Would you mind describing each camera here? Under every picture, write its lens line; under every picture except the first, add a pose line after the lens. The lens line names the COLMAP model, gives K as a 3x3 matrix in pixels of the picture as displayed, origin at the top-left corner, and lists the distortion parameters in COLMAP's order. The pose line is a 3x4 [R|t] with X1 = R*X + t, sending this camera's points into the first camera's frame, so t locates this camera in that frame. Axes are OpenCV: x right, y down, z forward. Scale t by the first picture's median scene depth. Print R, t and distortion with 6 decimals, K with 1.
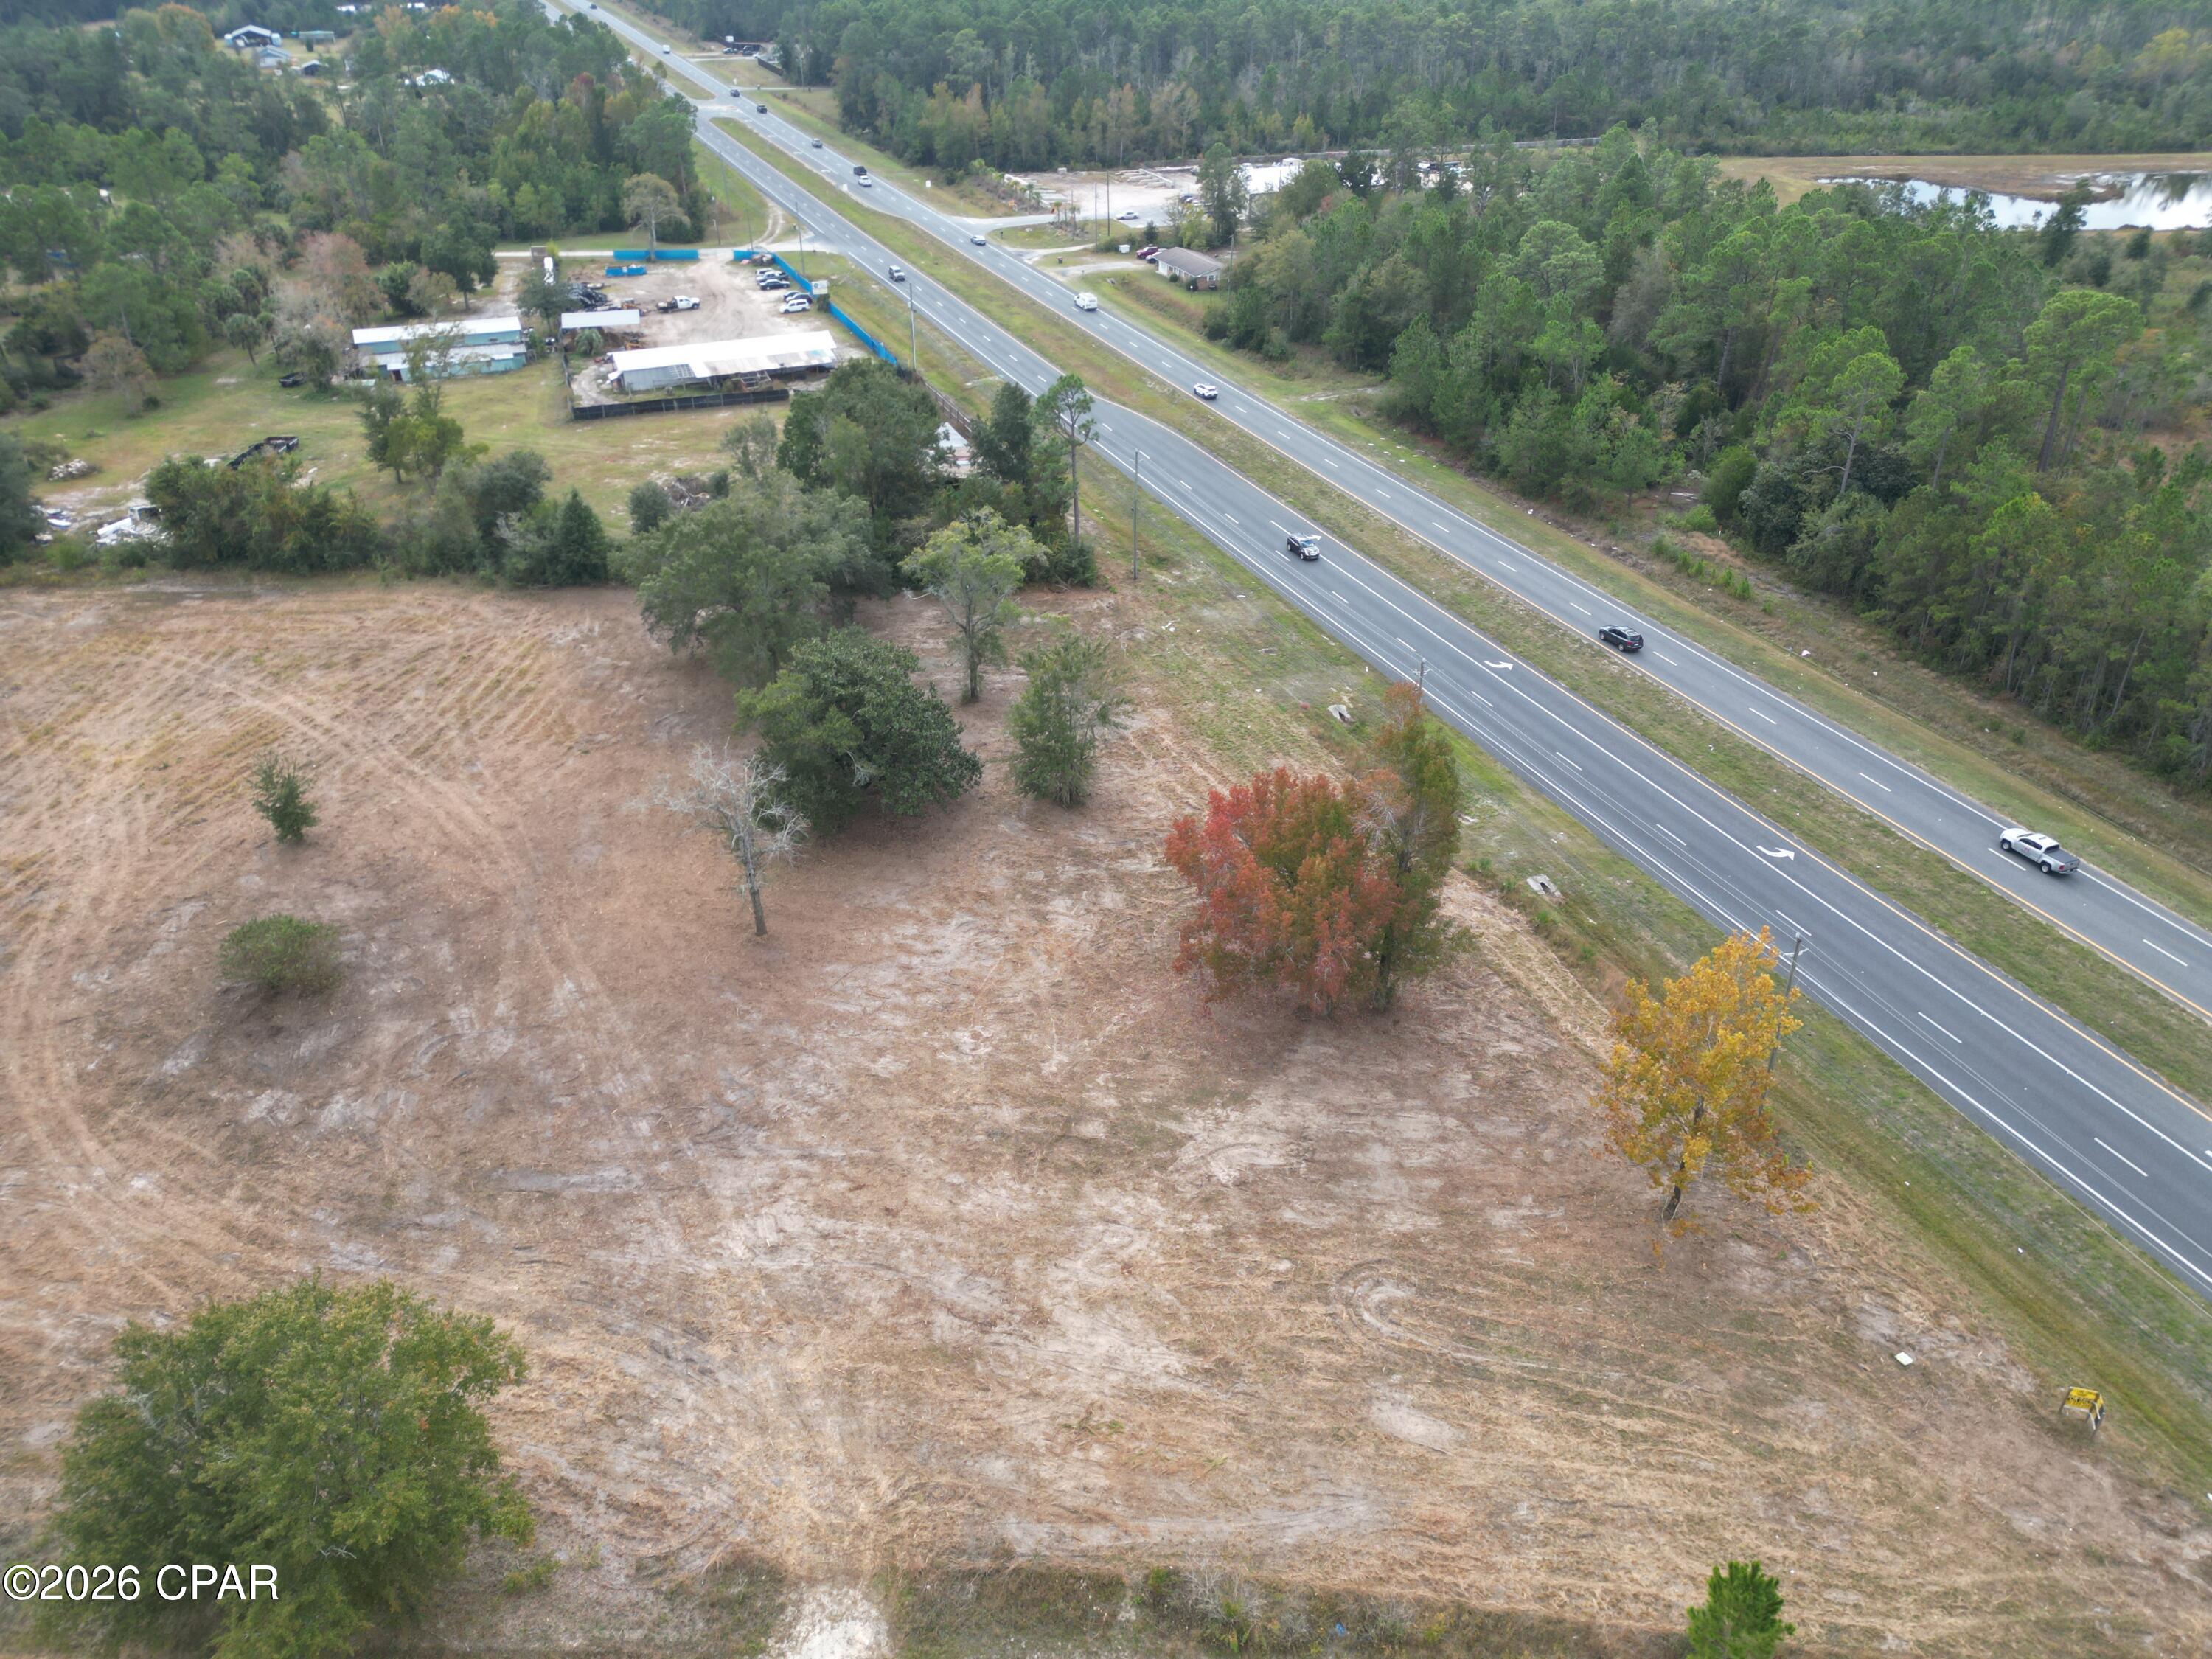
lens RADIAL K [[1544.3, 0, 1106.0], [0, 1544.3, 829.5], [0, 0, 1]] dist [0.077293, -0.084104]
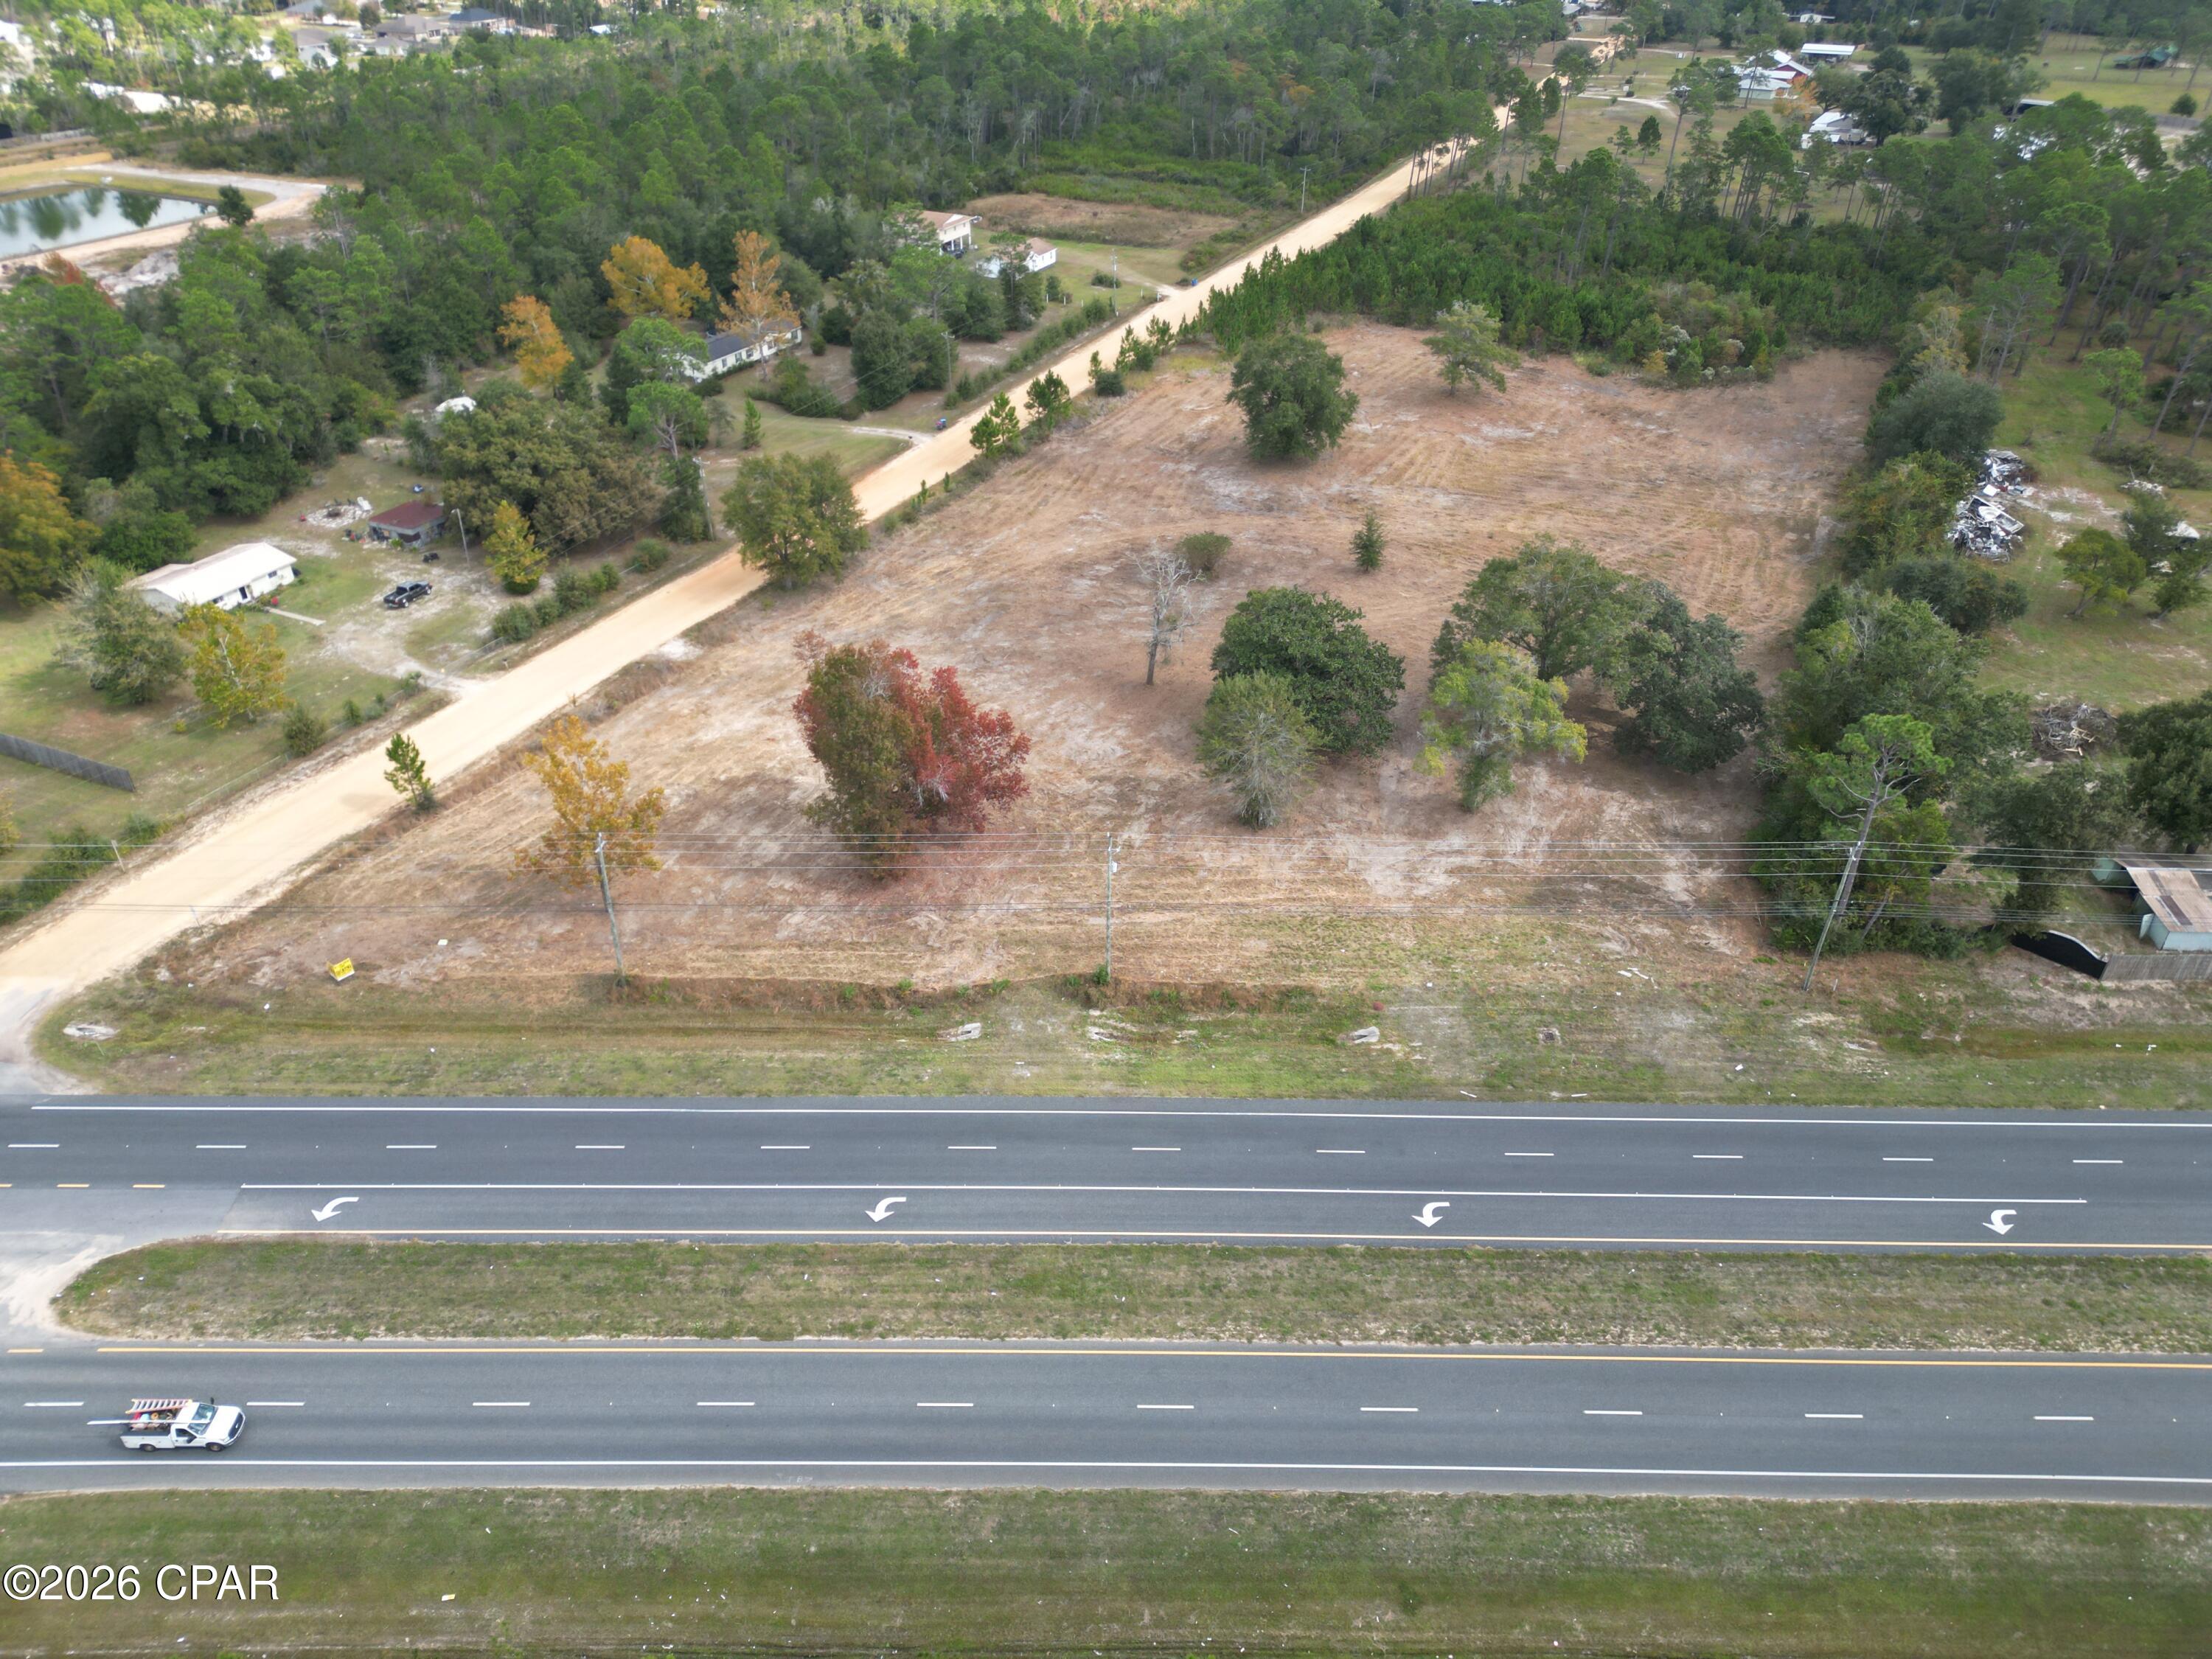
lens RADIAL K [[1544.3, 0, 1106.0], [0, 1544.3, 829.5], [0, 0, 1]] dist [0.077293, -0.084104]
pose [[-0.388139, 0.506045, -0.770238, 1.130034], [-0.485608, 0.598028, 0.637611, -0.868476], [0.783284, 0.621515, 0.013622, 1.141566]]
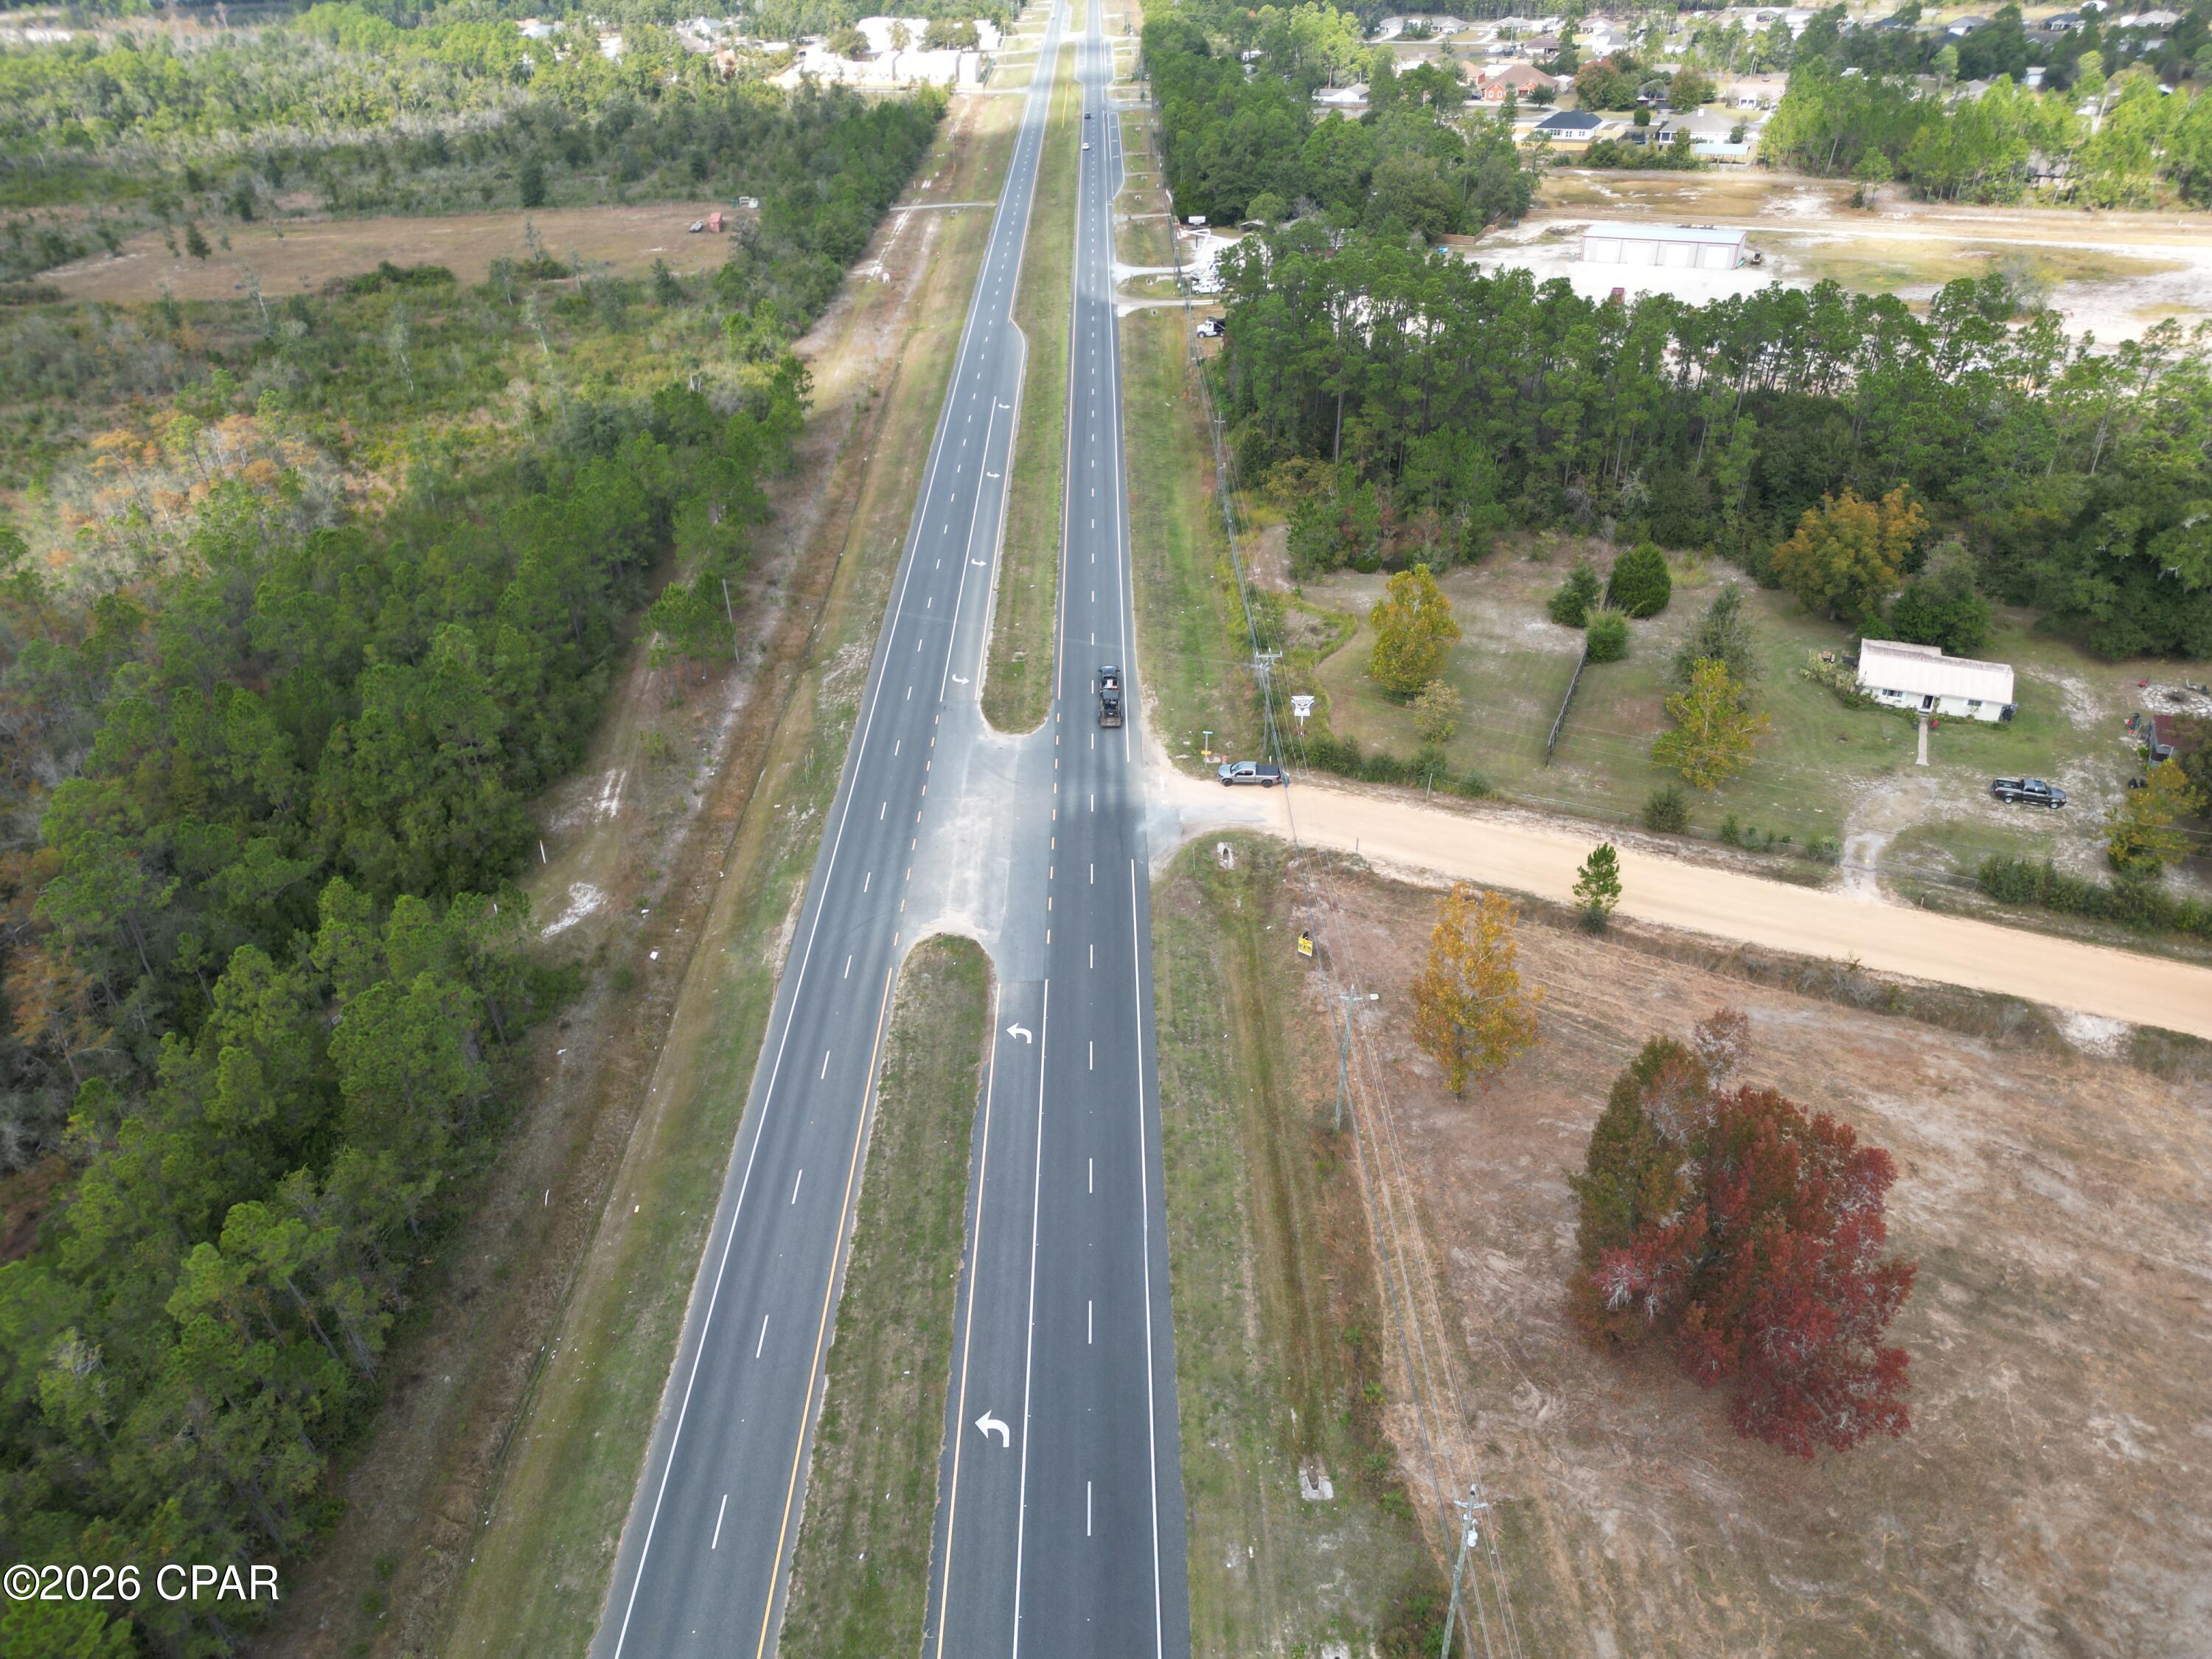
lens RADIAL K [[1544.3, 0, 1106.0], [0, 1544.3, 829.5], [0, 0, 1]] dist [0.077293, -0.084104]
pose [[-0.927058, -0.171609, 0.333337, 0.207446], [0.222314, 0.464304, 0.857320, -0.922228], [-0.301893, 0.868892, -0.392286, 1.231565]]
